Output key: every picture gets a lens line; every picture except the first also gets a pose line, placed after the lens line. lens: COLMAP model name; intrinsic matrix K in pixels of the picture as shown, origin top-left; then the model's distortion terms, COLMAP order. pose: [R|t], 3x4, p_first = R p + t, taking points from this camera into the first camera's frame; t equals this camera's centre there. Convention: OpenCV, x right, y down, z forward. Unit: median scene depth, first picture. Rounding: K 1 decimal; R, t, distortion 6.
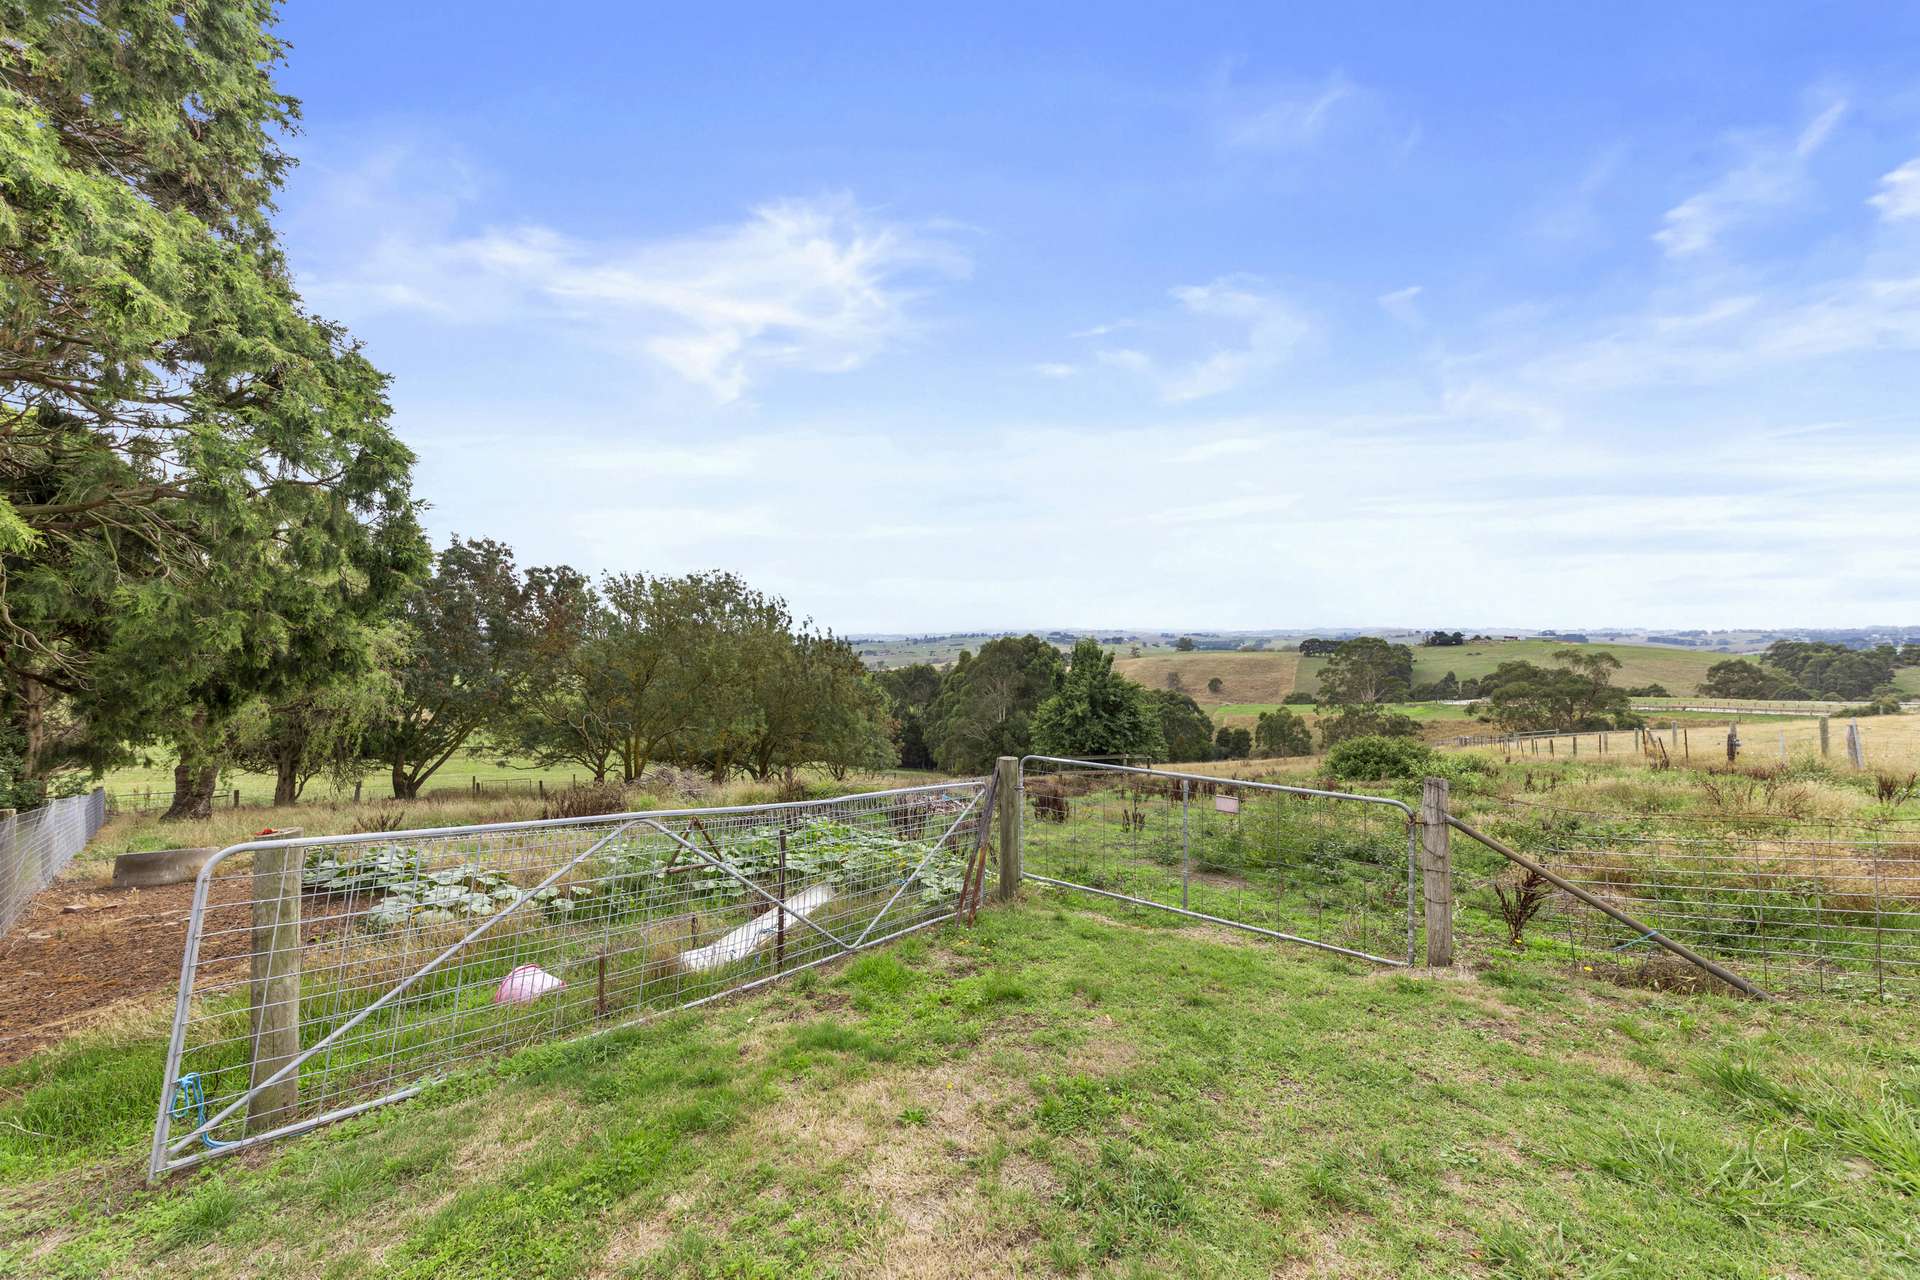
lens RADIAL K [[651.9, 0, 960.0], [0, 651.9, 640.0], [0, 0, 1]] dist [0.000430, -0.000420]
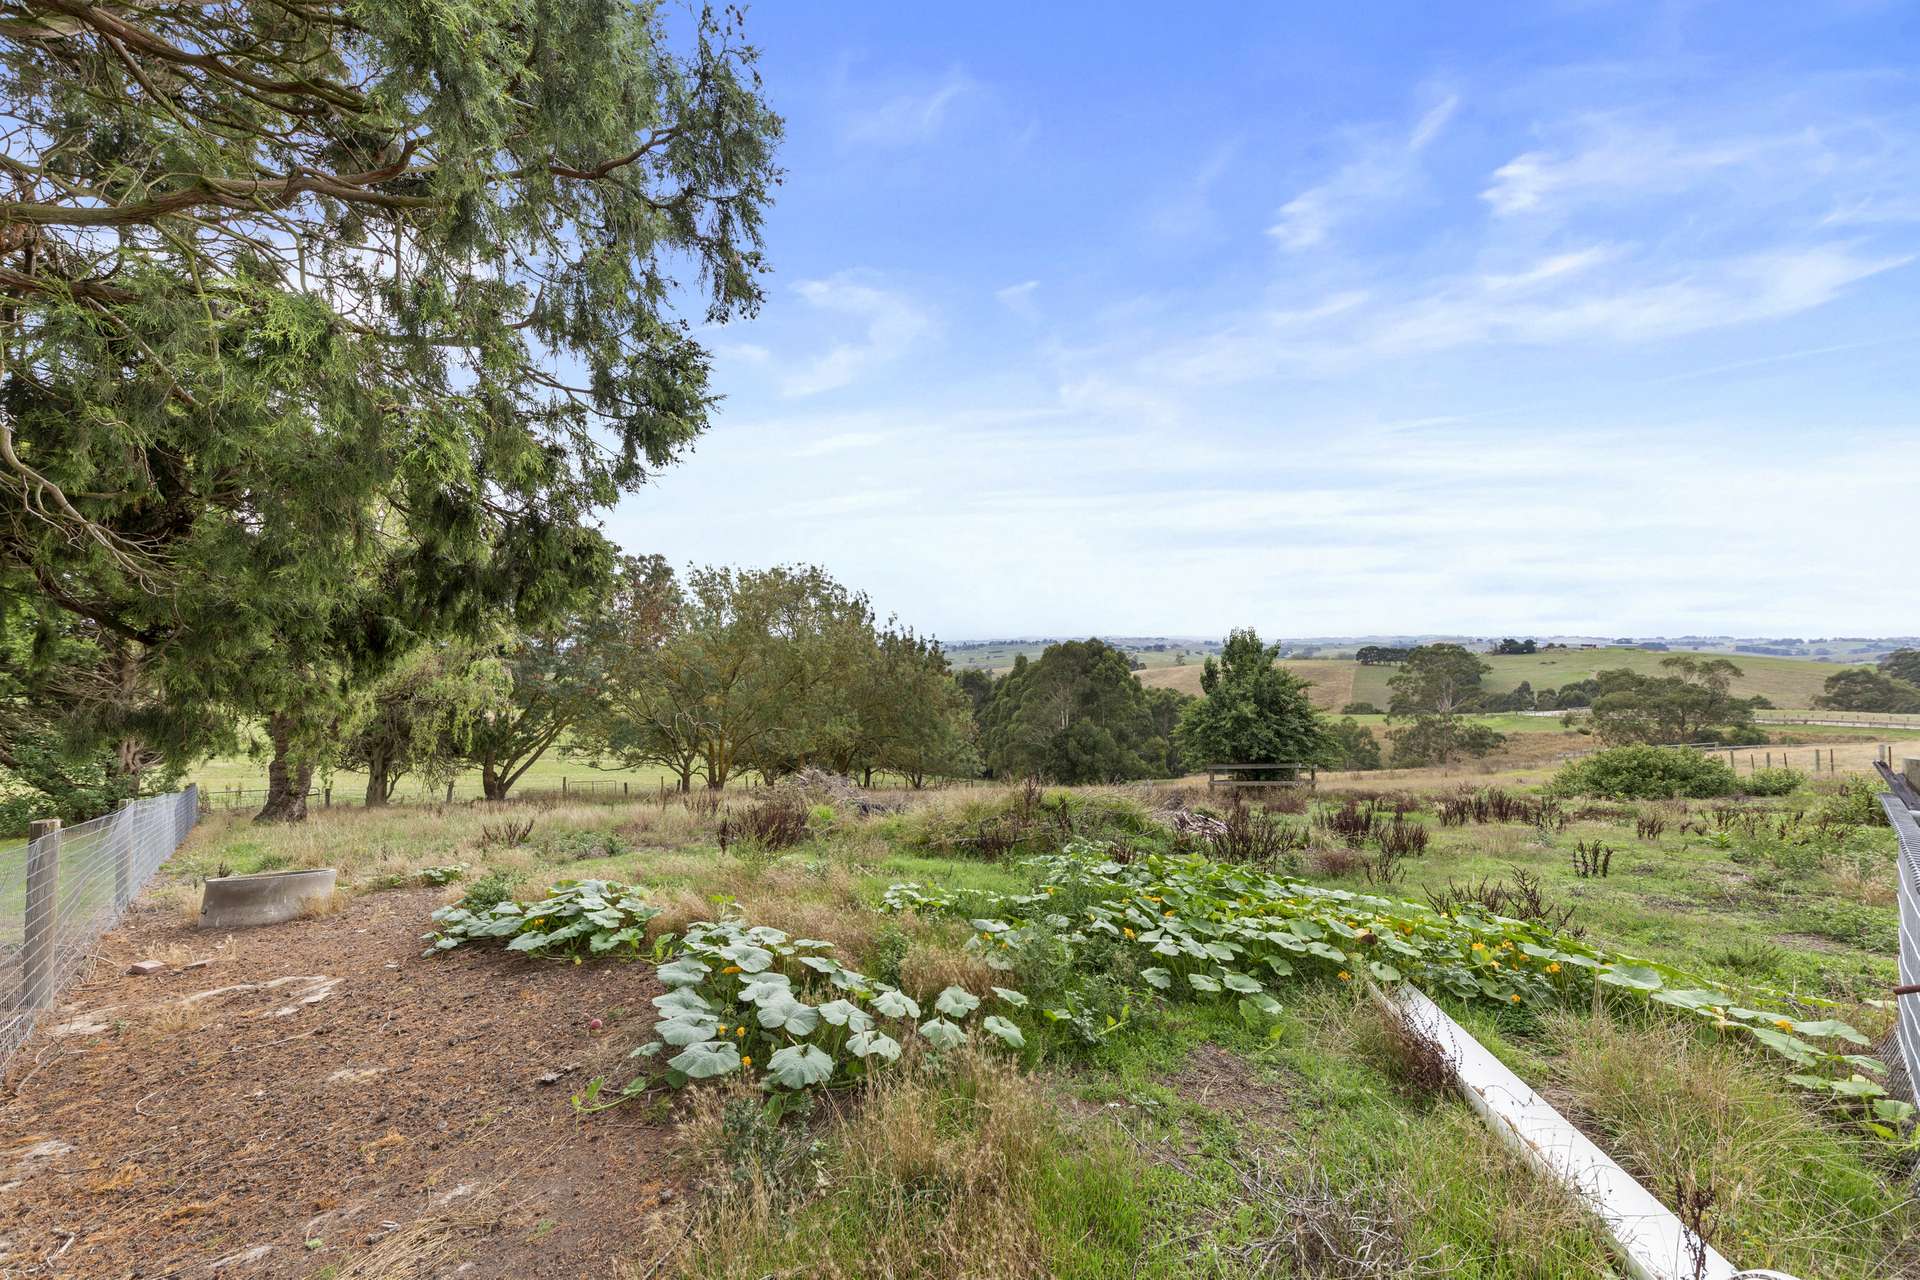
lens RADIAL K [[651.9, 0, 960.0], [0, 651.9, 640.0], [0, 0, 1]] dist [0.000430, -0.000420]
pose [[0.998264, 0.002106, -0.058856, -0.093398], [-0.002763, 0.999935, -0.011083, 0.015371], [0.058829, 0.011227, 0.998205, 0.072444]]
